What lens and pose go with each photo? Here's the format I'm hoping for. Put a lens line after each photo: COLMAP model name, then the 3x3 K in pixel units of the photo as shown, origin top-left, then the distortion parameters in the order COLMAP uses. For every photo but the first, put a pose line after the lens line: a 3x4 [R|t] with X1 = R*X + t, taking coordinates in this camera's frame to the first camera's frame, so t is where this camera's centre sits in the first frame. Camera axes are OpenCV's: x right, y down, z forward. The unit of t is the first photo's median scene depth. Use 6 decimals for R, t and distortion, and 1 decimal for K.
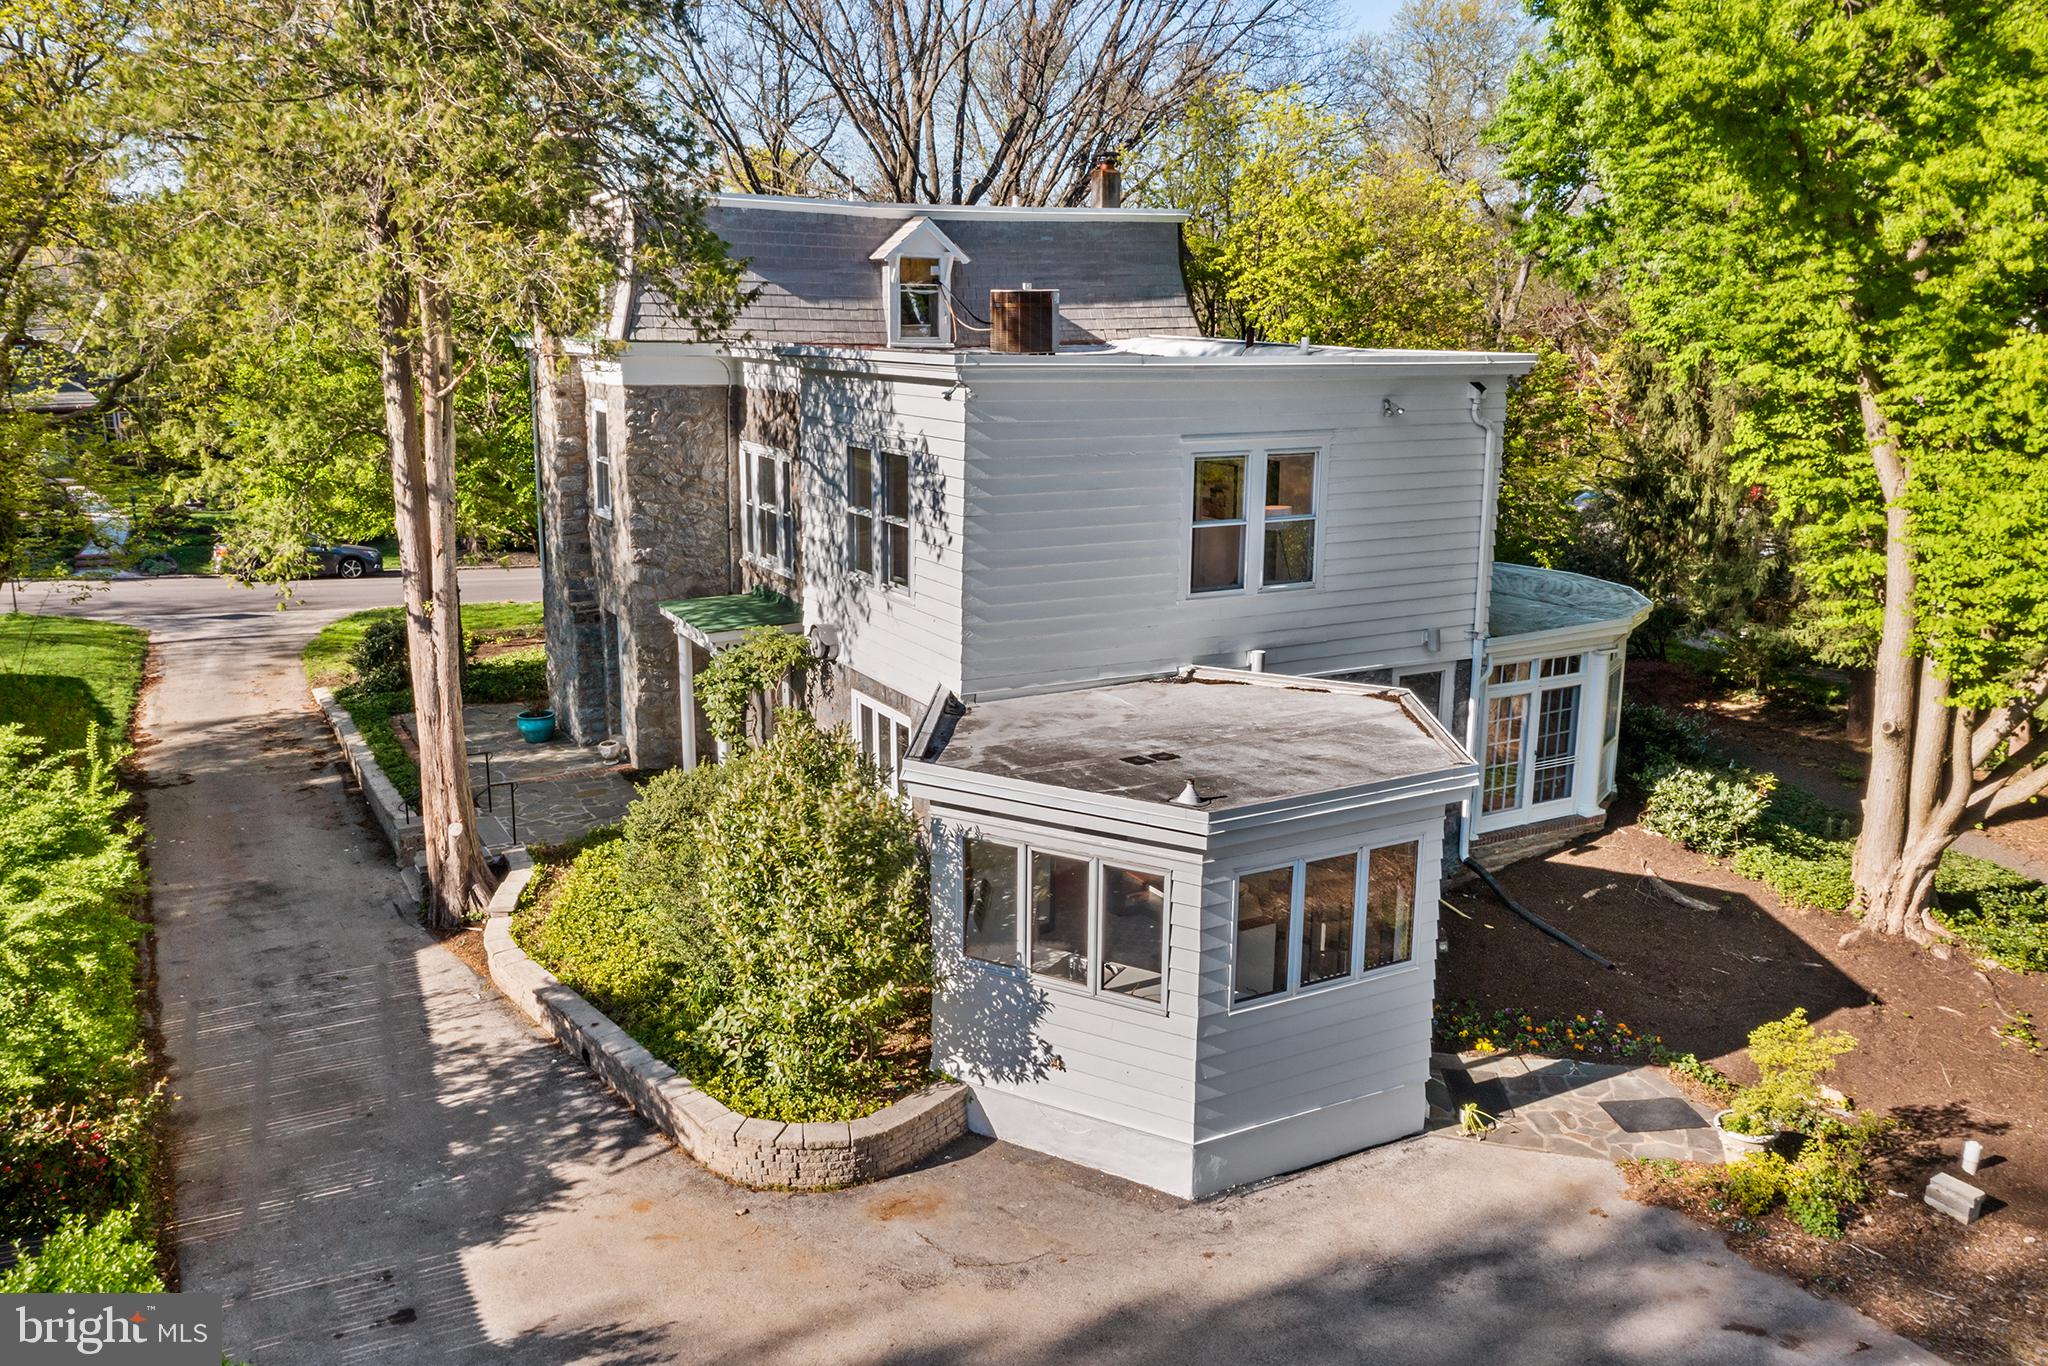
lens RADIAL K [[1659.9, 0, 1000.7], [0, 1659.9, 684.2], [0, 0, 1]] dist [-0.009160, -0.000584]
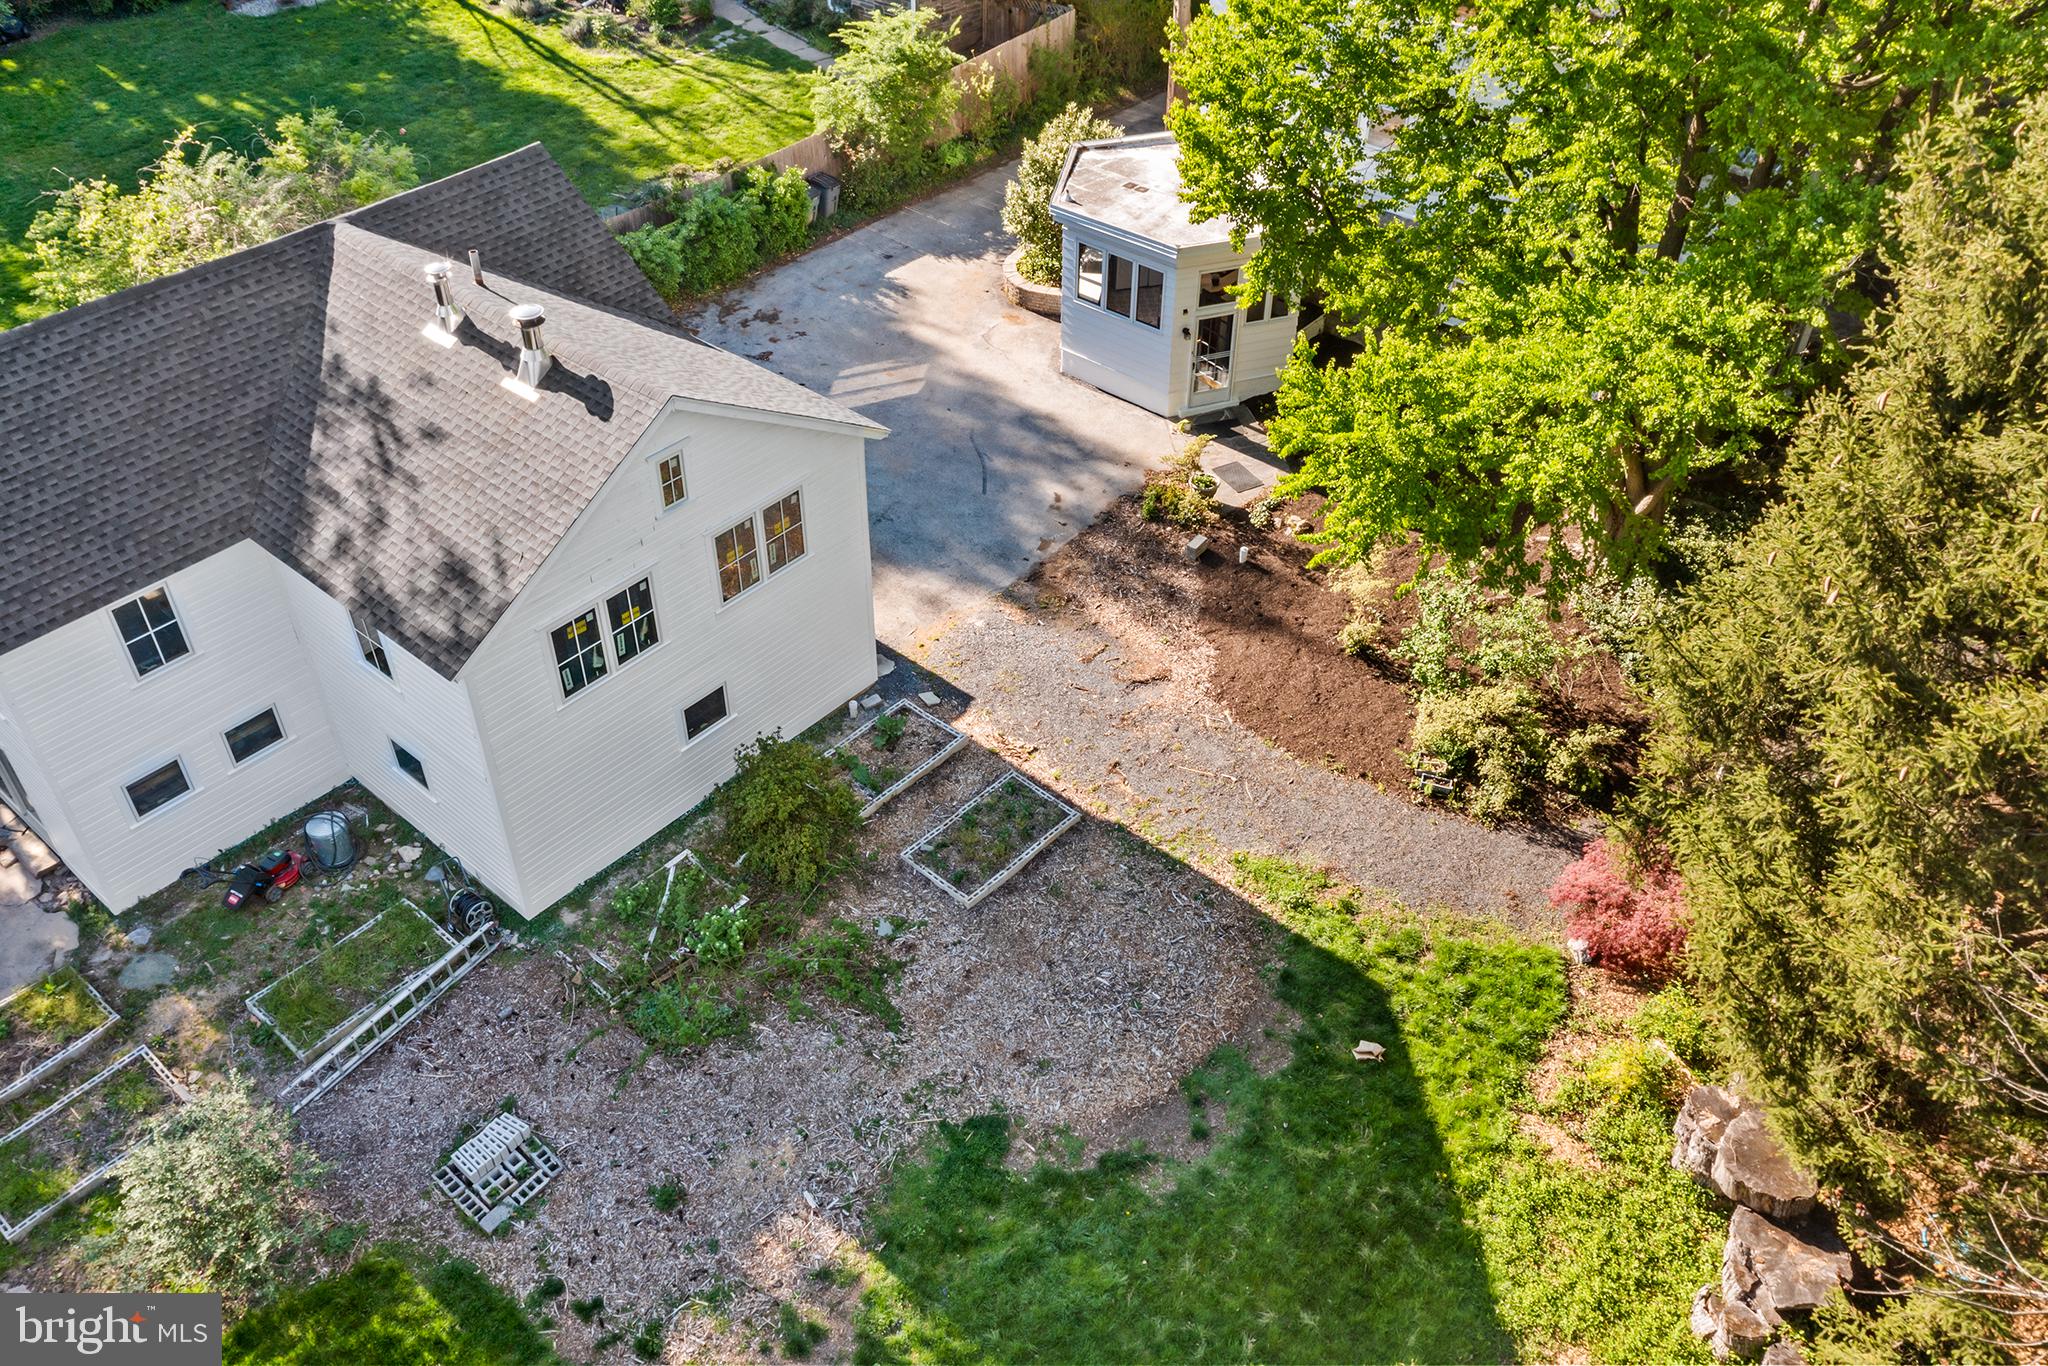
lens RADIAL K [[1618.0, 0, 1024.0], [0, 1618.0, 683.0], [0, 0, 1]] dist [-0.014952, 0.004749]
pose [[0.359055, 0.602720, -0.712607, 1.814774], [-0.227385, 0.797006, 0.559534, -0.553815], [0.905194, -0.038867, 0.423218, -0.027333]]
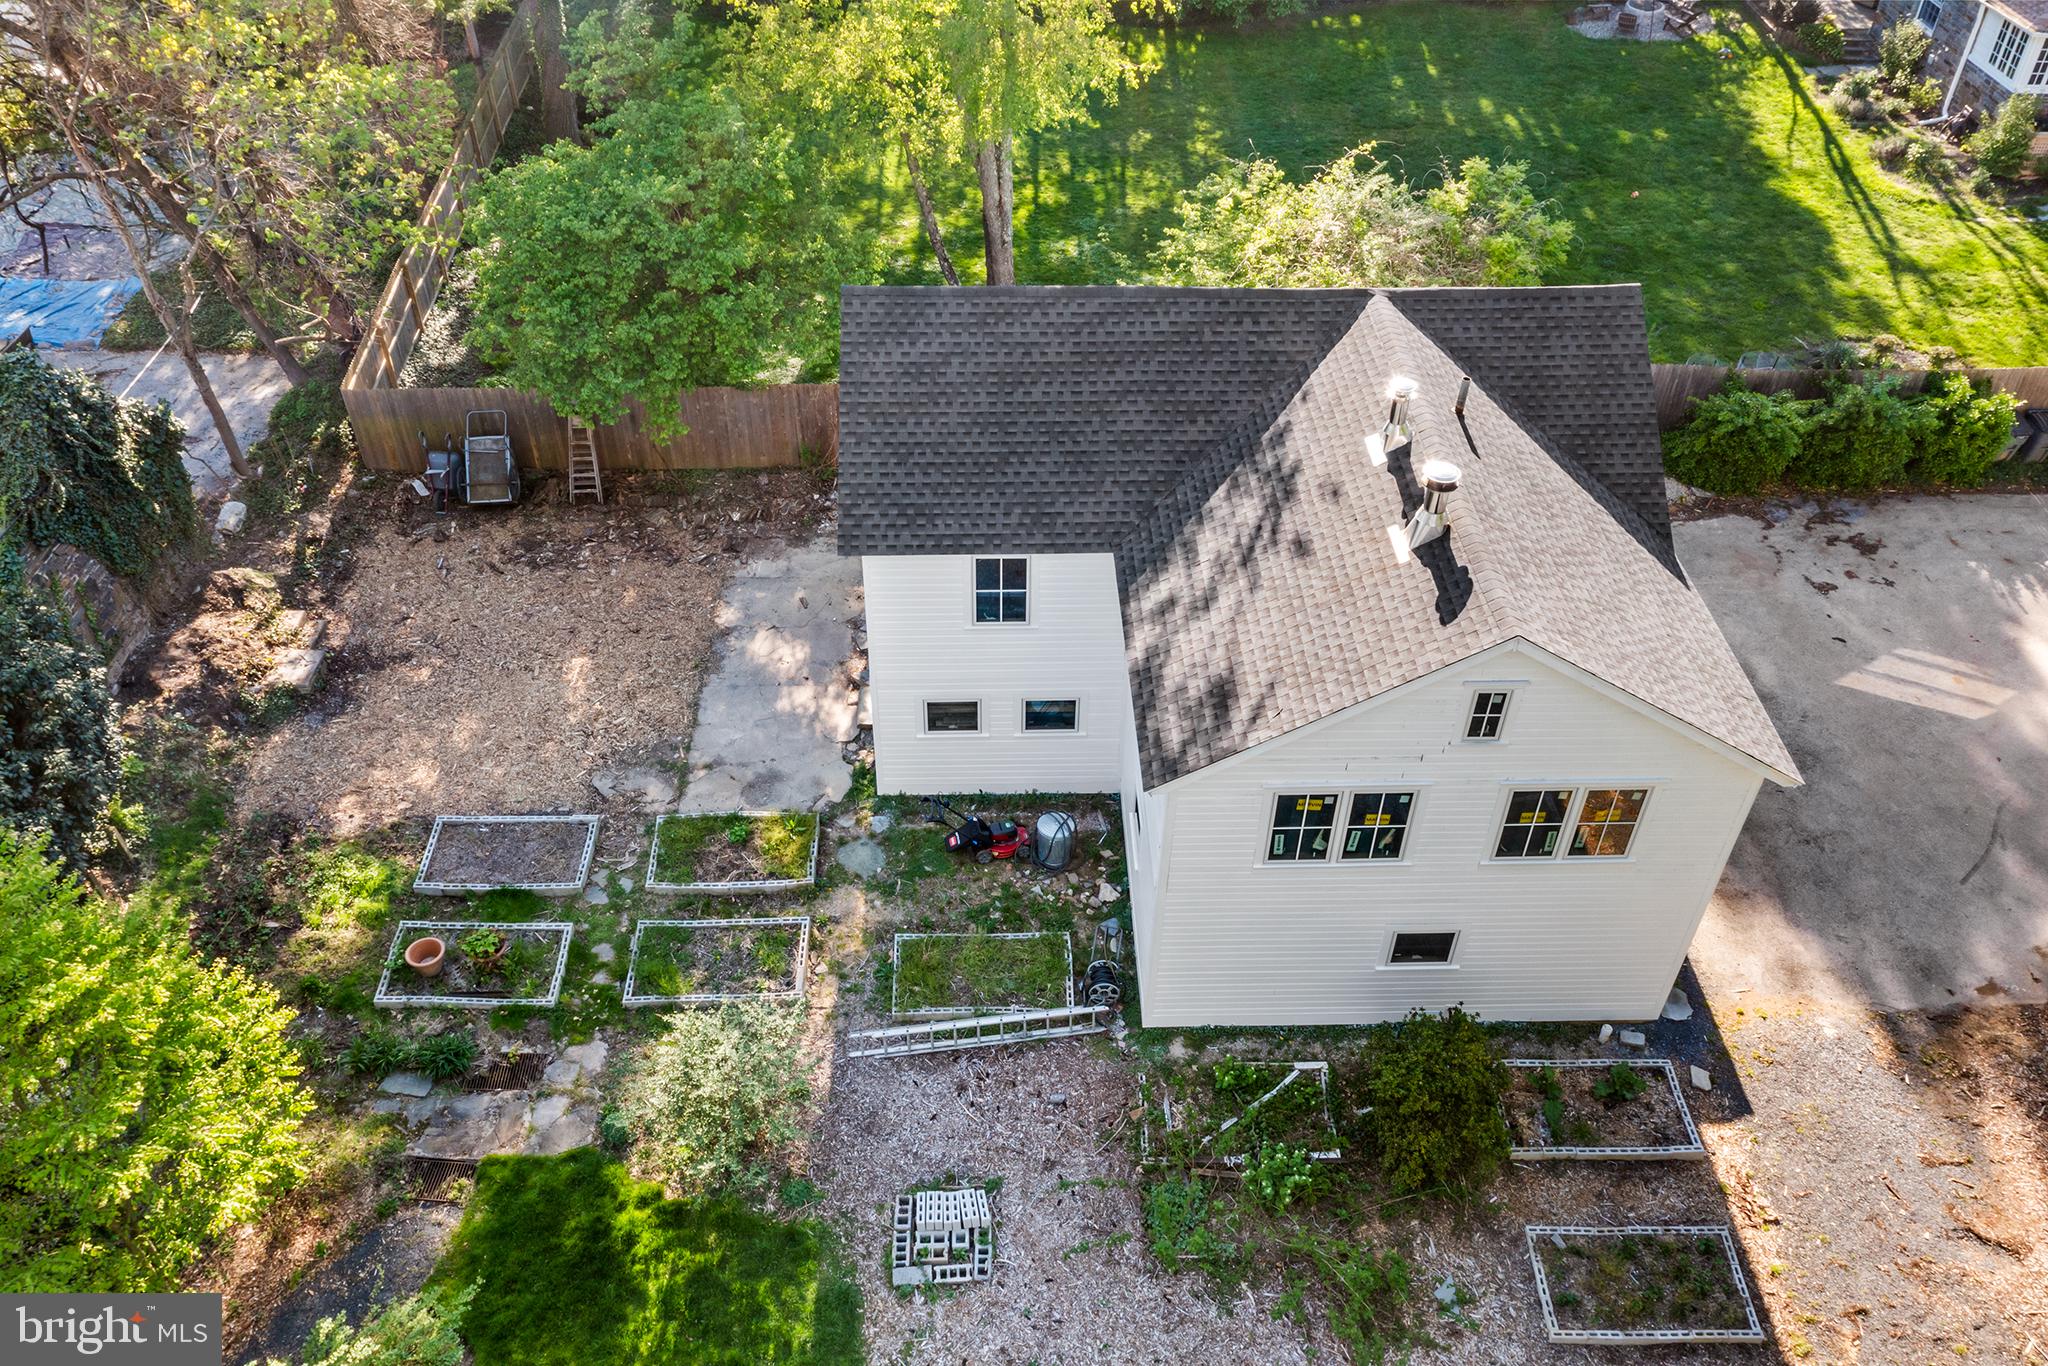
lens RADIAL K [[1600.0, 0, 1024.0], [0, 1600.0, 683.0], [0, 0, 1]] dist [-0.023035, 0.013059]
pose [[-0.456788, 0.578459, -0.675818, 1.567186], [-0.216329, 0.664669, 0.715134, -0.620053], [0.862871, 0.472863, -0.178475, 0.179381]]
